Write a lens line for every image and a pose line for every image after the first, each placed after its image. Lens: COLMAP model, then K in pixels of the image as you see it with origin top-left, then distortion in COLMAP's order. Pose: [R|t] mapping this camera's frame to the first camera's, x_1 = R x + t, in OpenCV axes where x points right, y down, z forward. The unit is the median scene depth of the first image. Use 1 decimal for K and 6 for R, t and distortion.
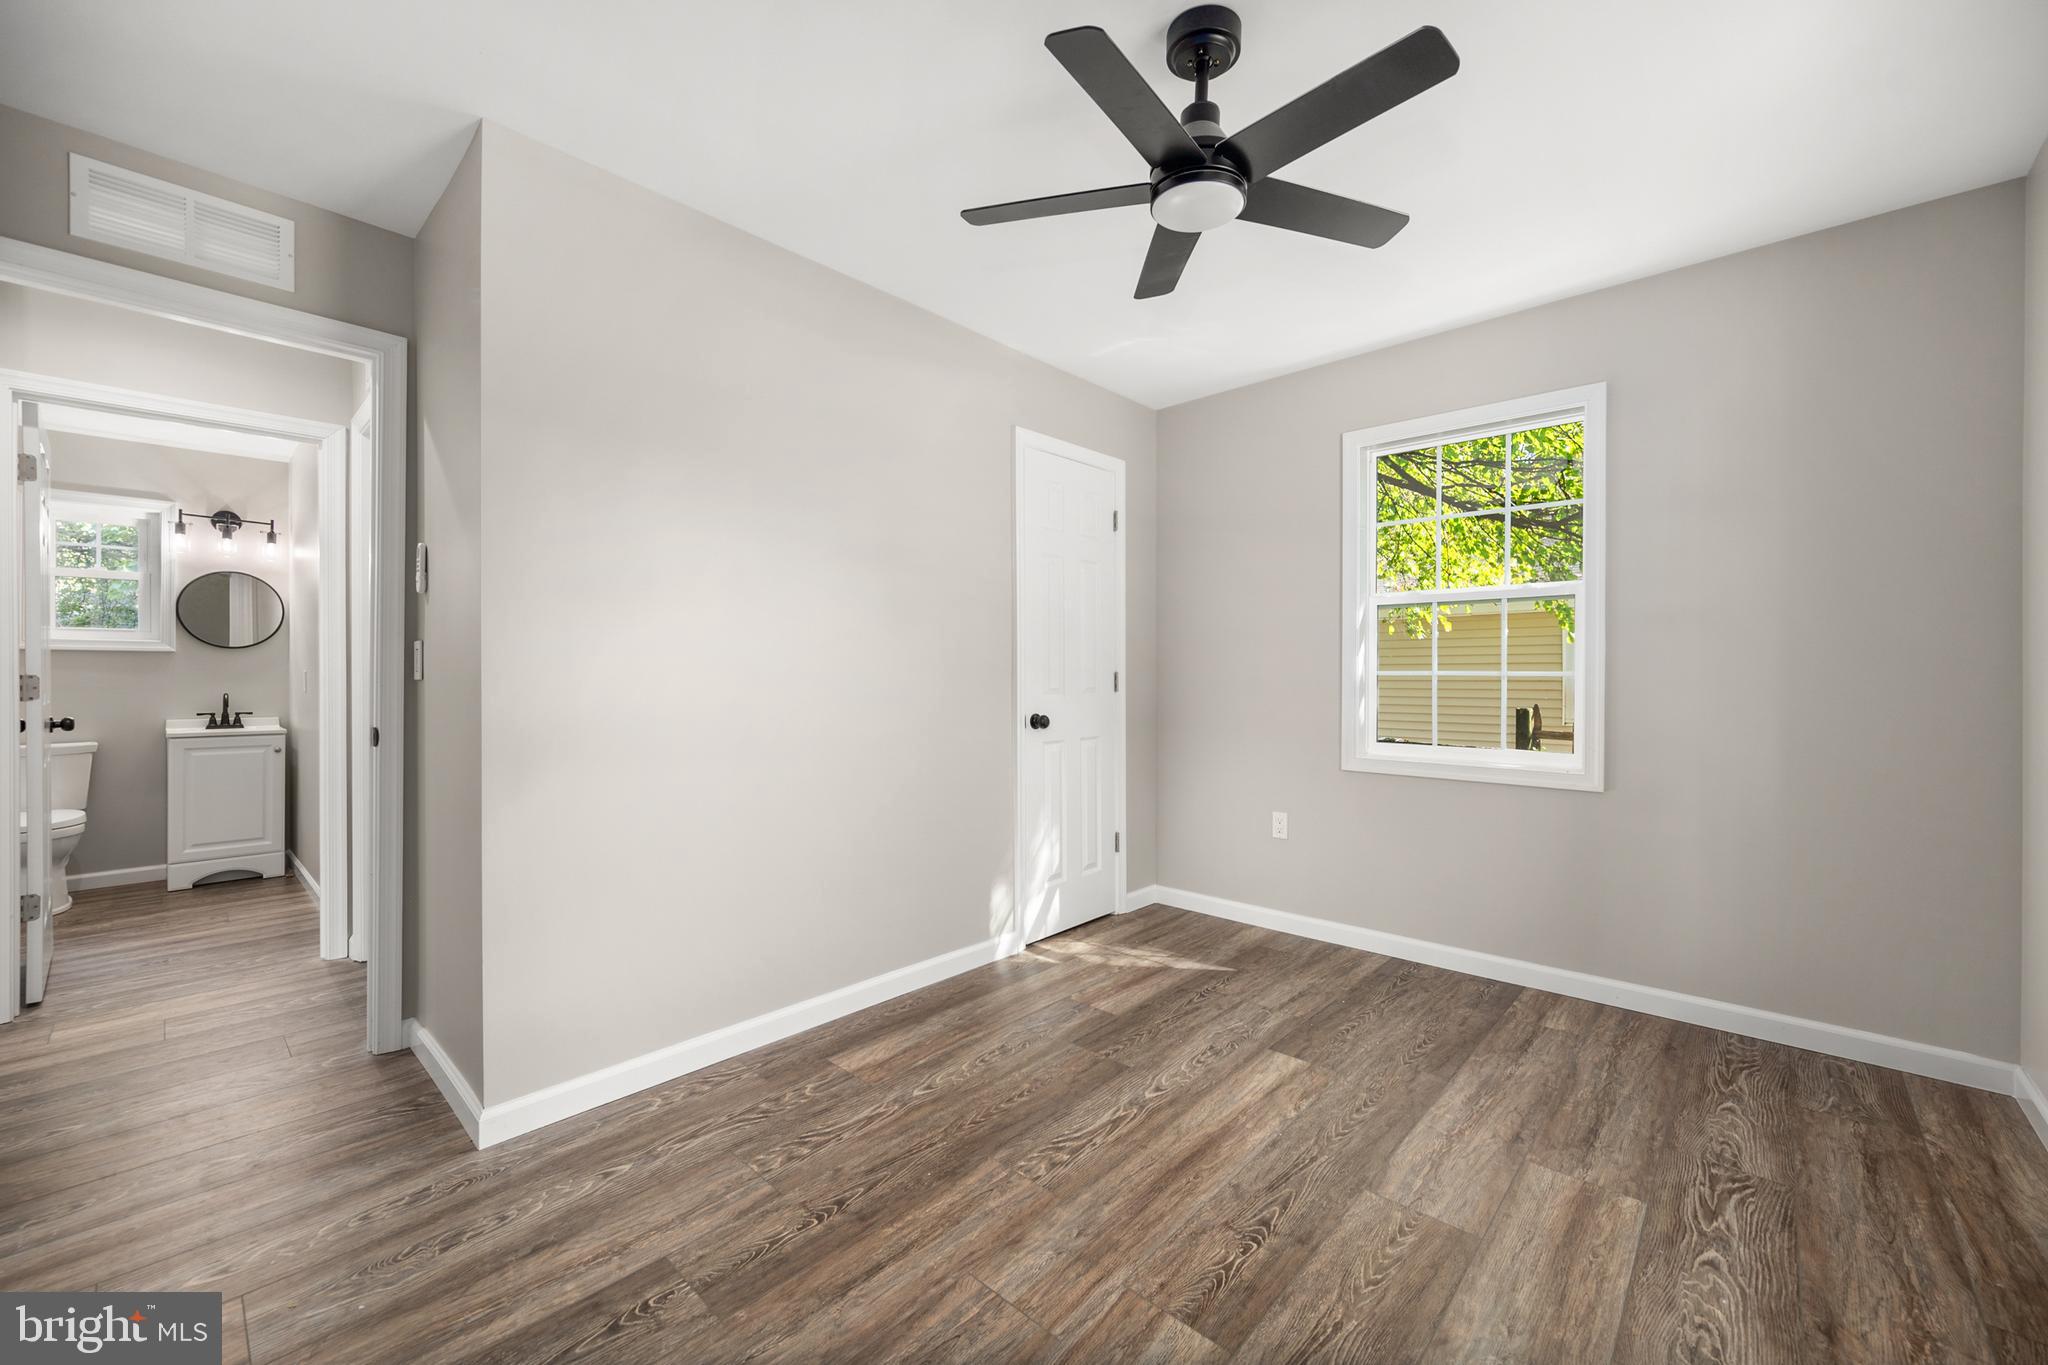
lens RADIAL K [[810.9, 0, 1027.3], [0, 810.9, 681.7], [0, 0, 1]] dist [0.000923, 0.000818]
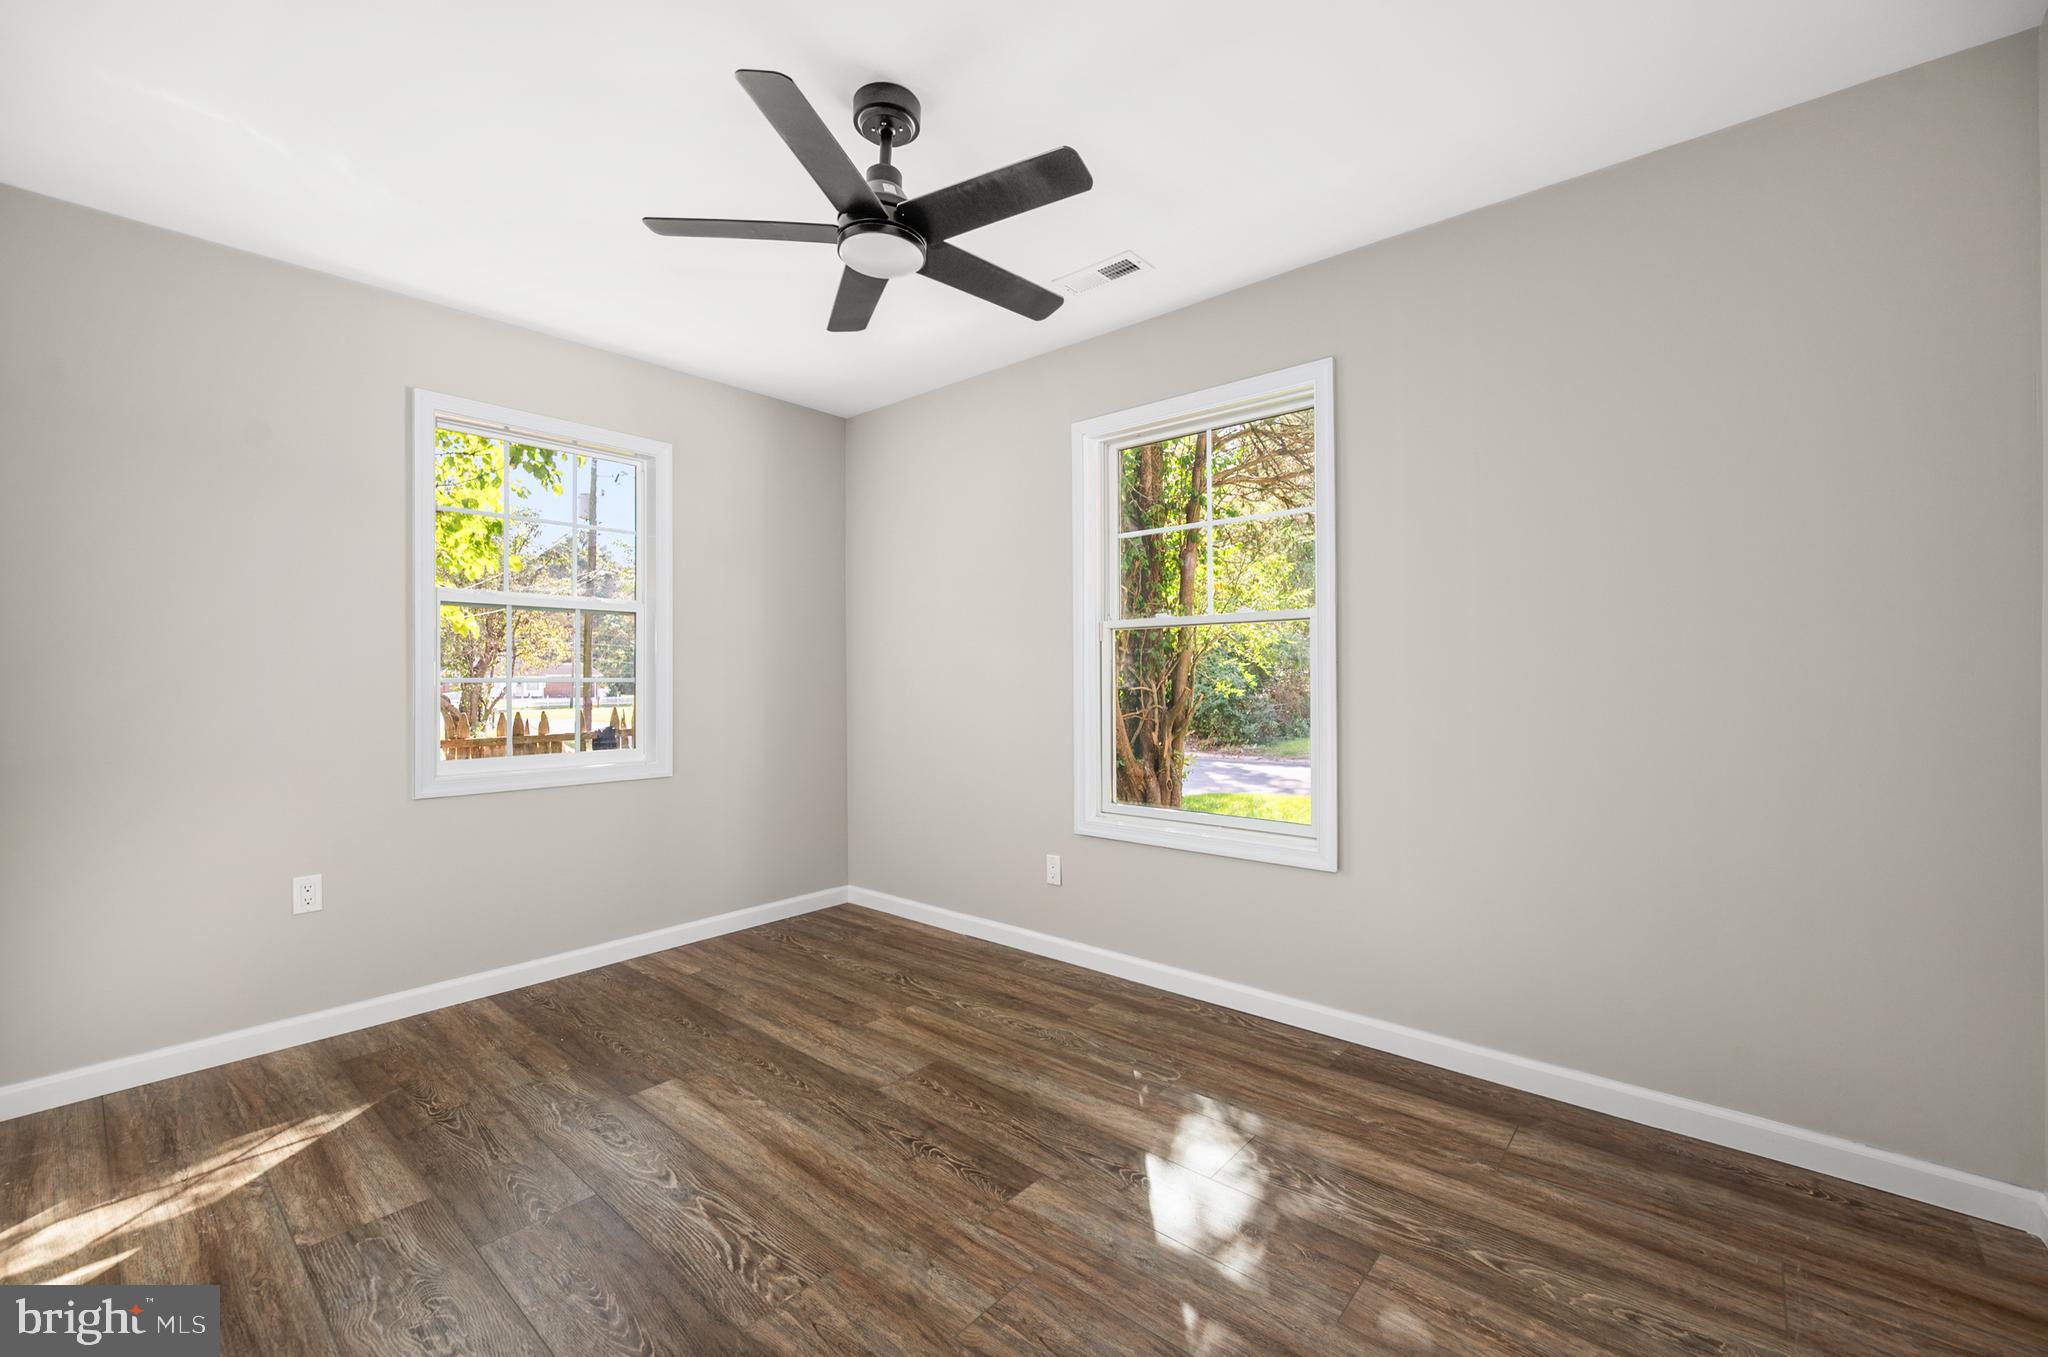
lens RADIAL K [[810.9, 0, 1027.3], [0, 810.9, 677.7], [0, 0, 1]] dist [0.000923, 0.000818]
pose [[-0.025347, 0.000220, 0.999679, -0.702666], [0.014413, 0.999896, 0.000145, 0.000333], [-0.999575, 0.014412, -0.025347, 0.673862]]
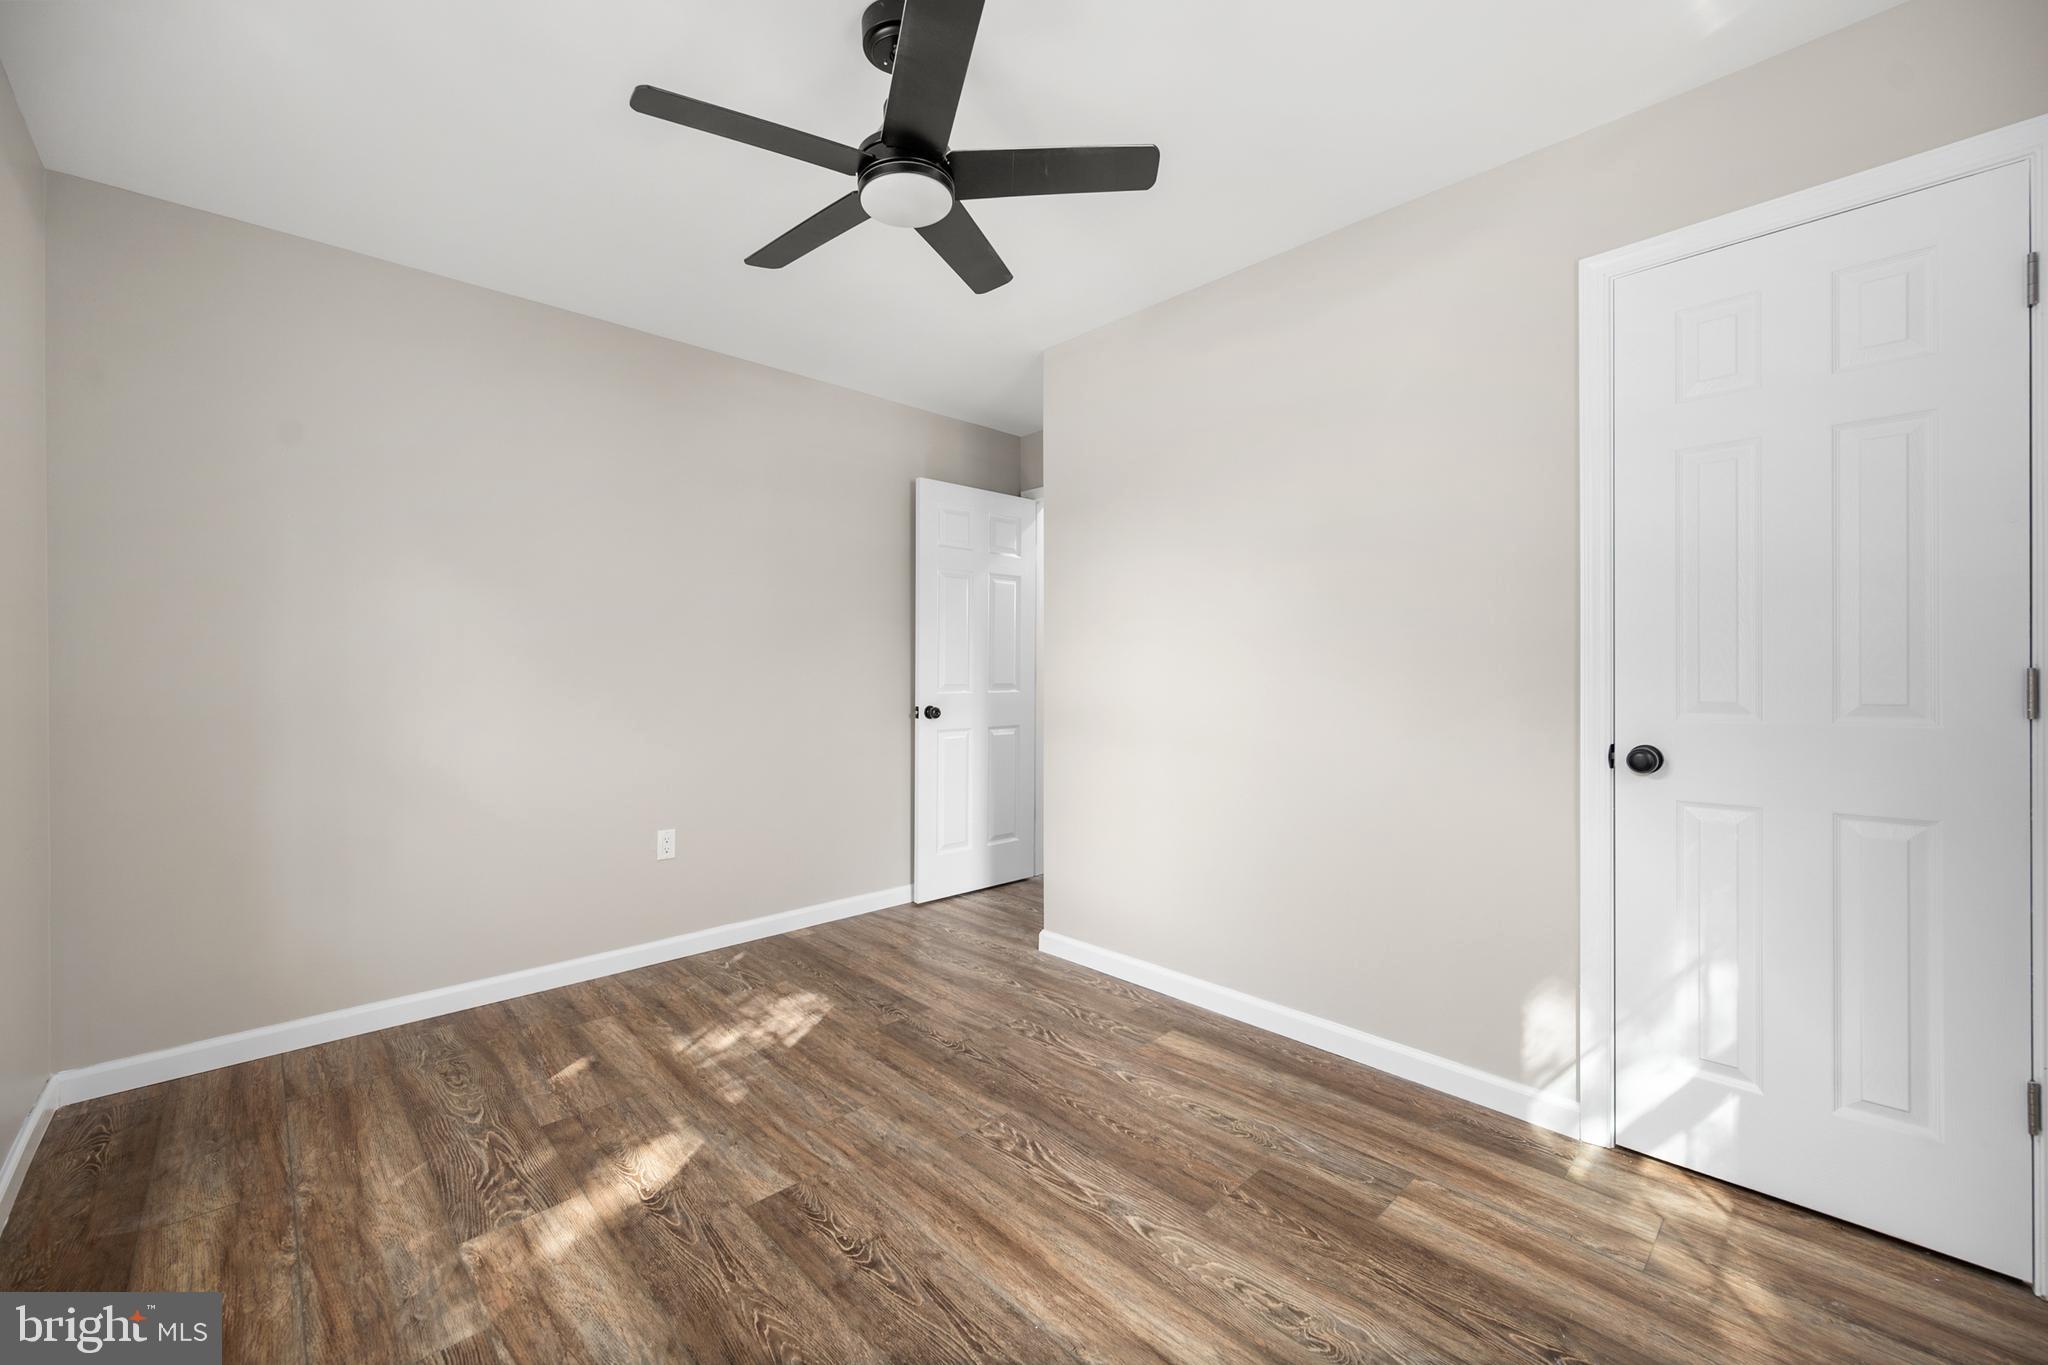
lens RADIAL K [[842.6, 0, 1030.9], [0, 842.6, 678.9], [0, 0, 1]] dist [0.002321, 0.000138]
pose [[-0.078254, 0.004410, -0.996924, 0.984468], [-0.008038, 0.999955, 0.005055, -0.008024], [0.996901, 0.008409, -0.078215, 0.992033]]
